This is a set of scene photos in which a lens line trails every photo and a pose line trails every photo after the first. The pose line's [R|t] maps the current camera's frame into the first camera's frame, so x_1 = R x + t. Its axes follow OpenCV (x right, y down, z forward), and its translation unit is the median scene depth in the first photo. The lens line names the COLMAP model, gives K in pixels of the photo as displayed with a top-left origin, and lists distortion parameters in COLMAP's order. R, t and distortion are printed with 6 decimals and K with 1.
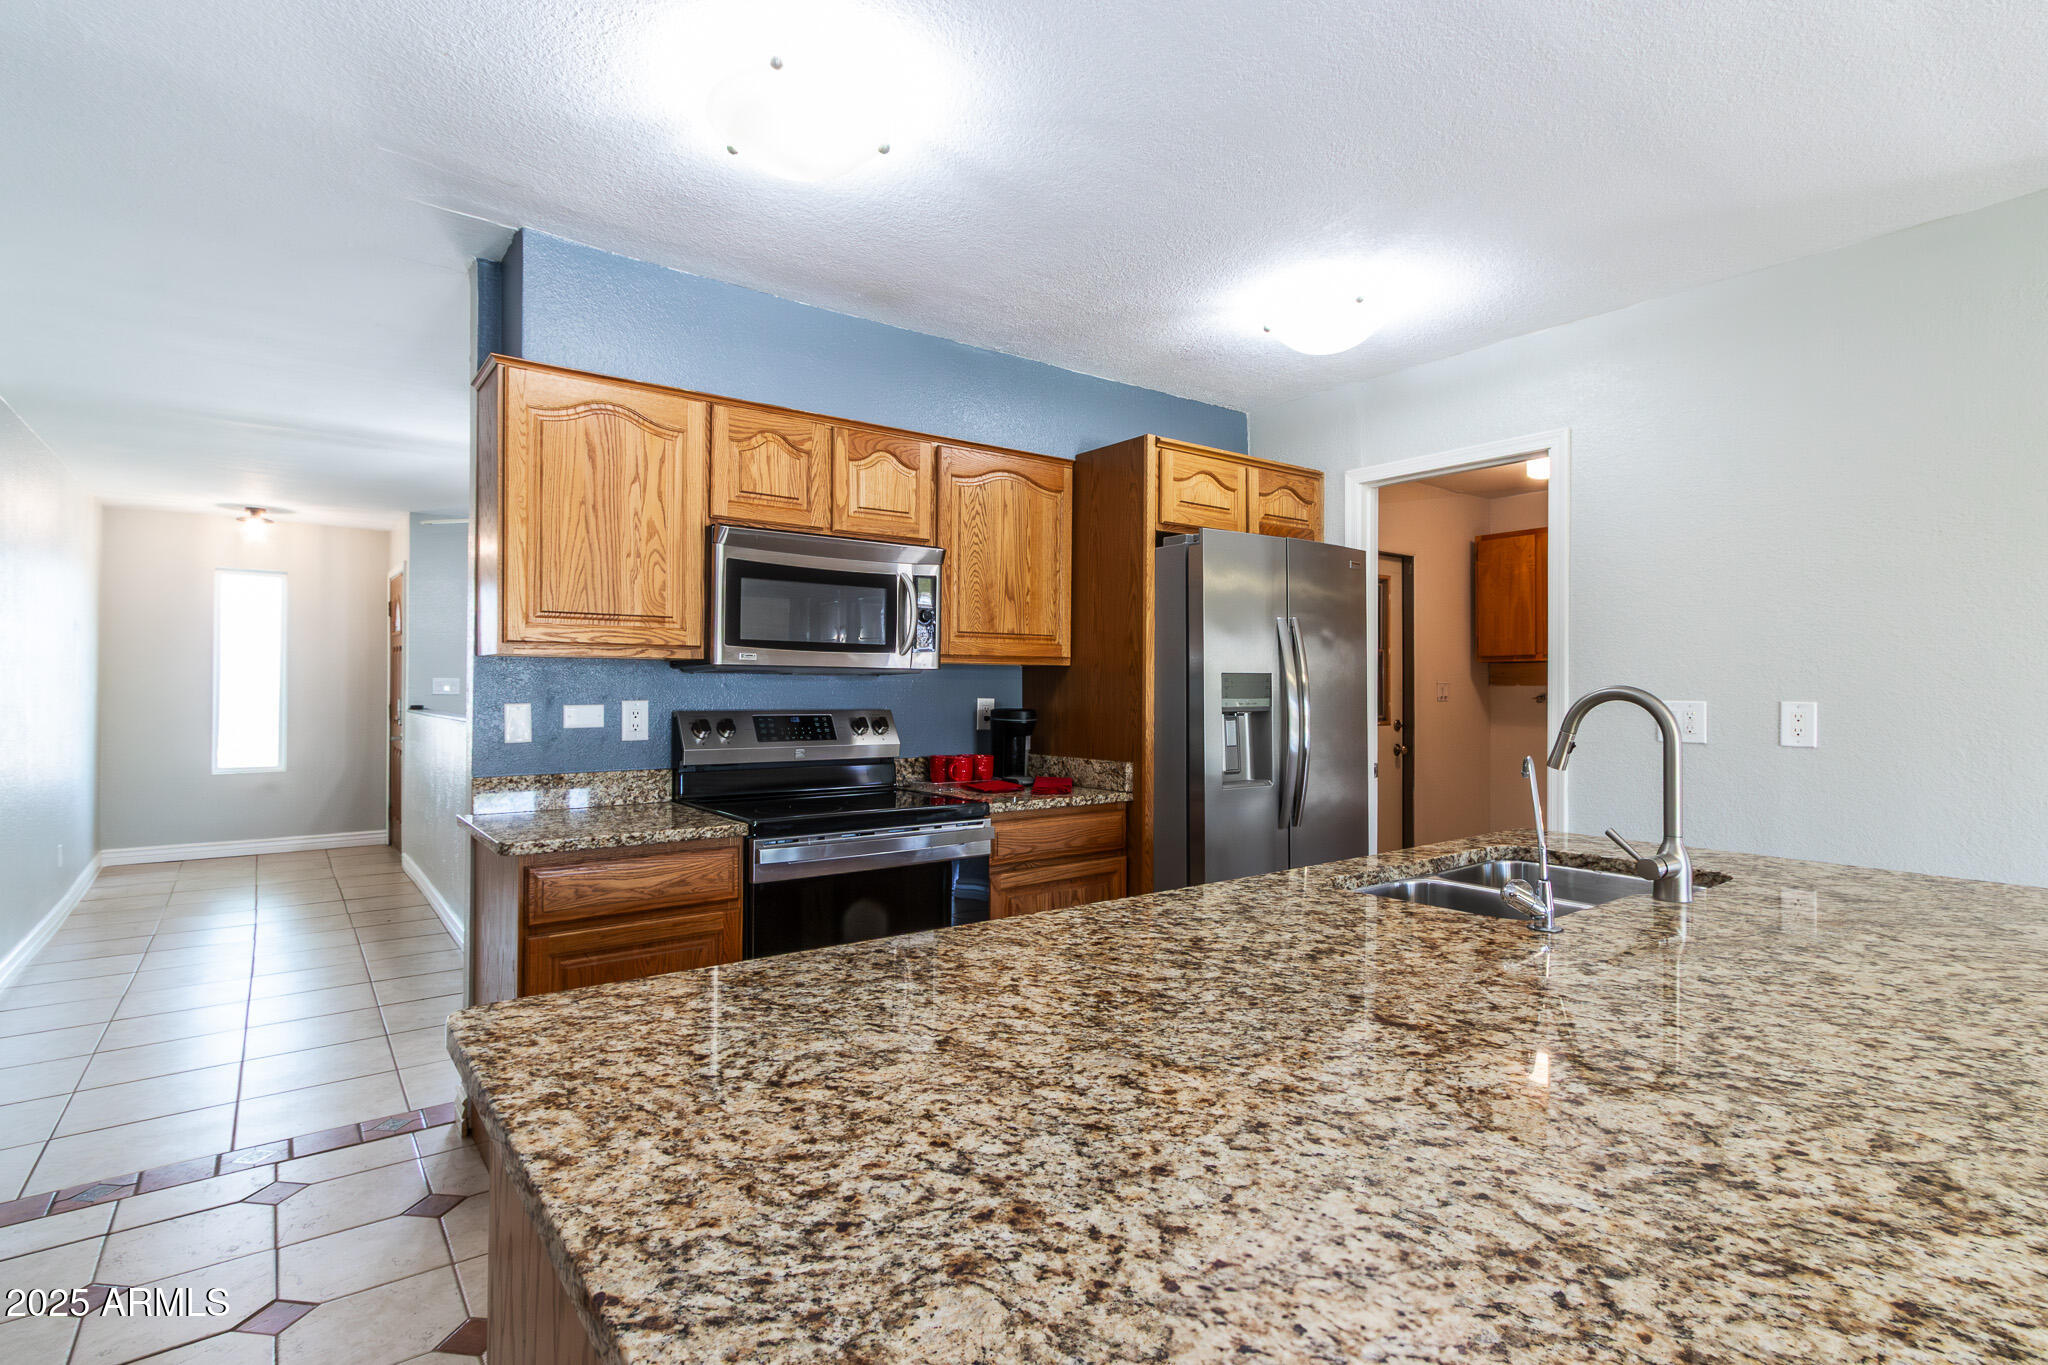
lens RADIAL K [[988.4, 0, 1024.0], [0, 988.4, 682.5], [0, 0, 1]] dist [0.000145, 0.000155]
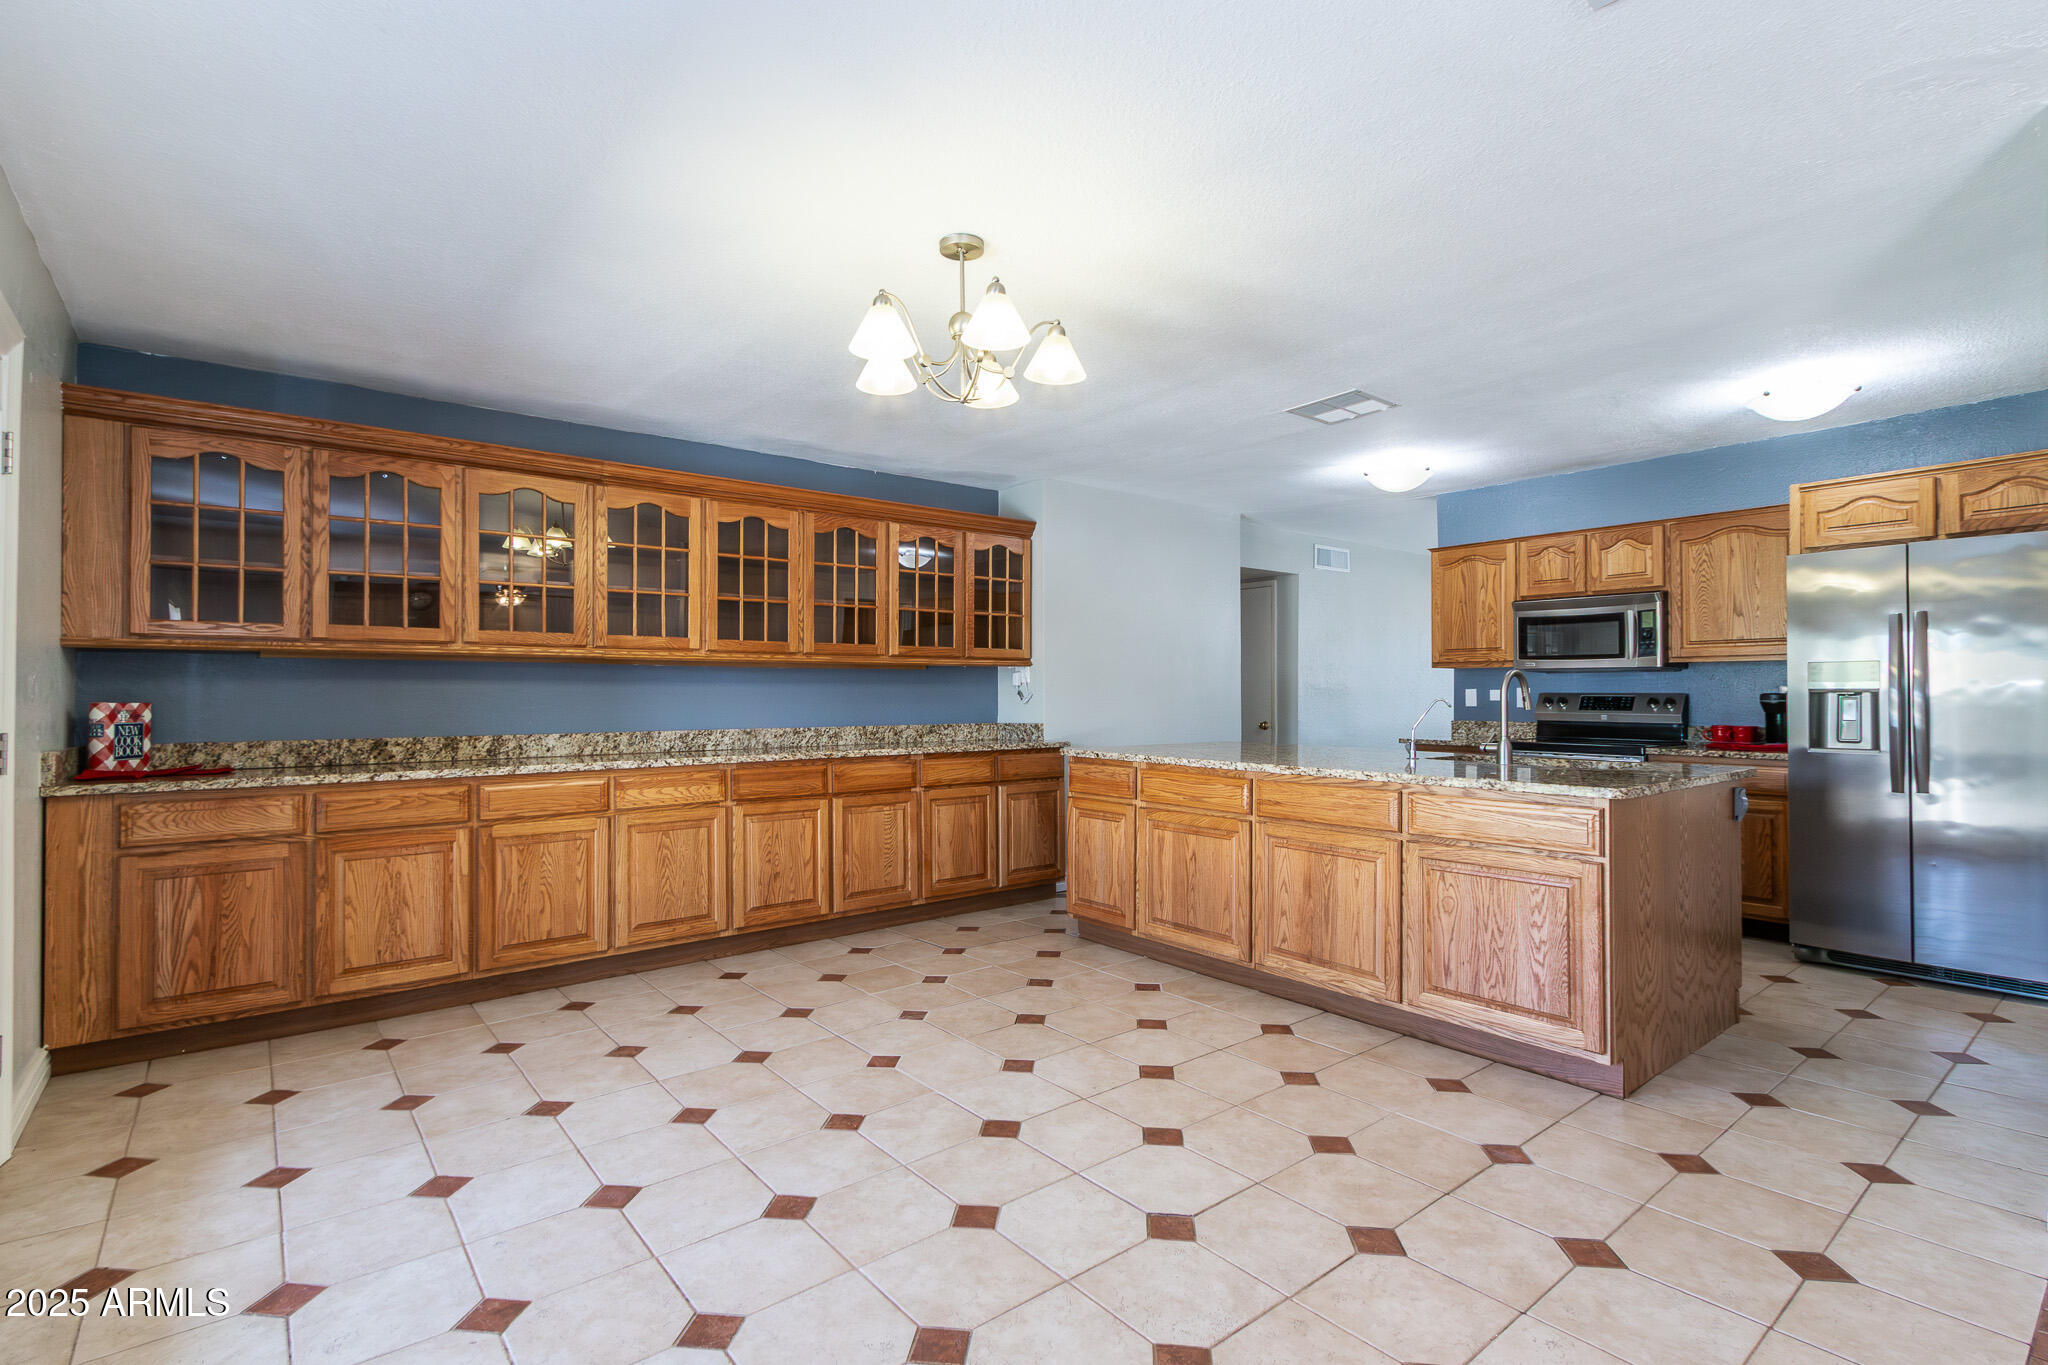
lens RADIAL K [[955.9, 0, 1010.1], [0, 955.9, 689.6], [0, 0, 1]] dist [0.001271, 0.000626]
pose [[0.024852, -0.010543, -0.999636, 1.462993], [0.004706, 0.999935, -0.010429, 0.035435], [0.999680, -0.004445, 0.024900, -0.091934]]
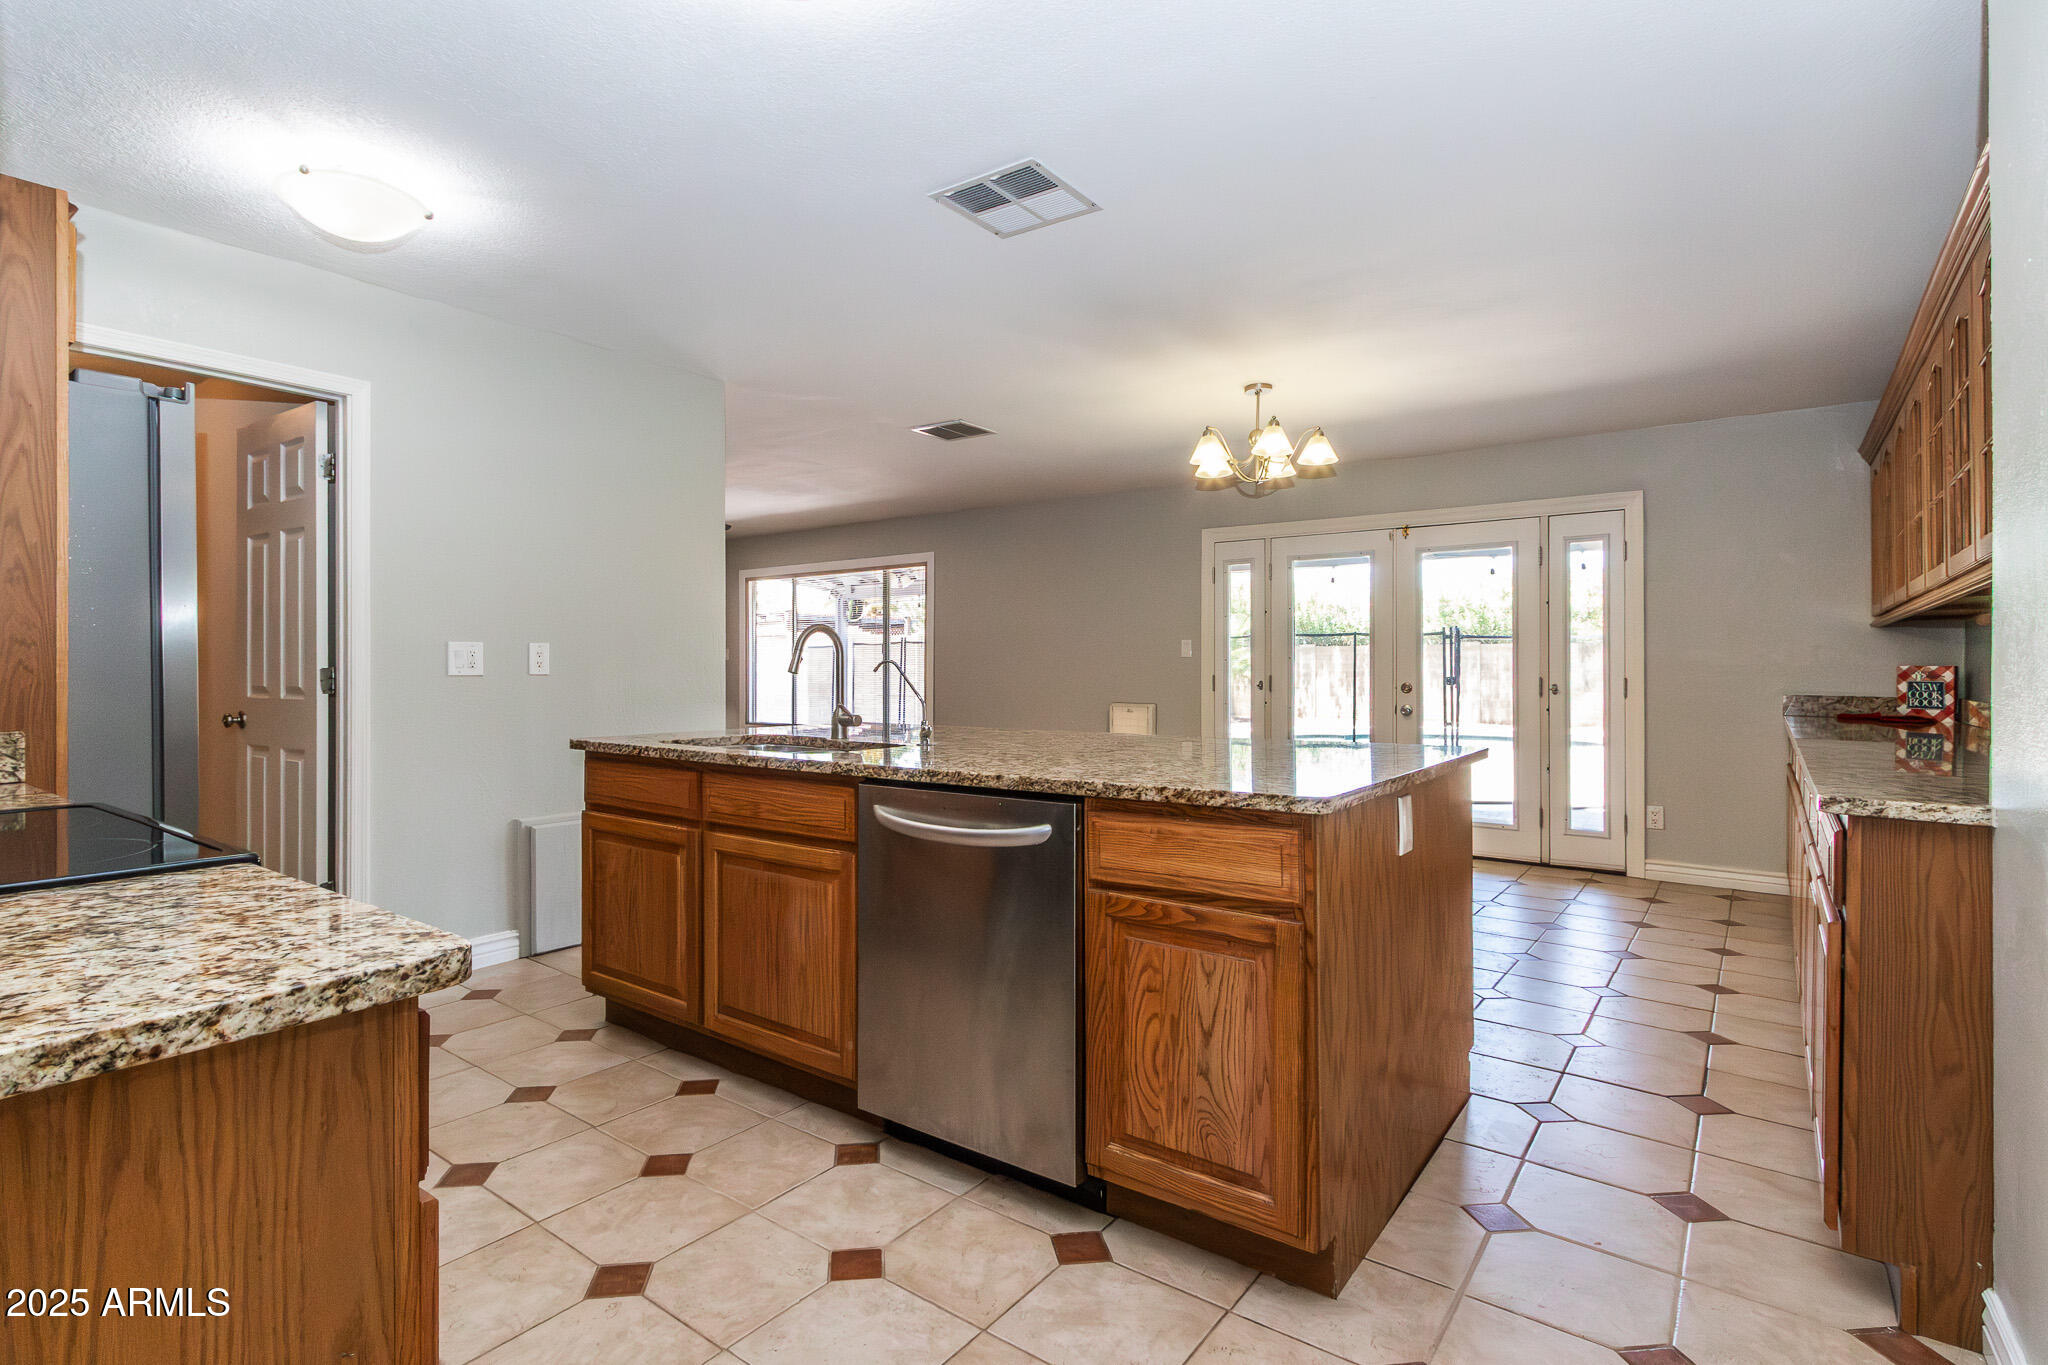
lens RADIAL K [[1004.5, 0, 971.3], [0, 1004.5, 663.4], [0, 0, 1]] dist [-0.000331, 0.000003]
pose [[-0.250502, 0.001498, 0.968115, -0.653777], [-0.004937, 0.999984, -0.002825, 0.042095], [-0.968103, -0.005487, -0.250491, 0.643986]]
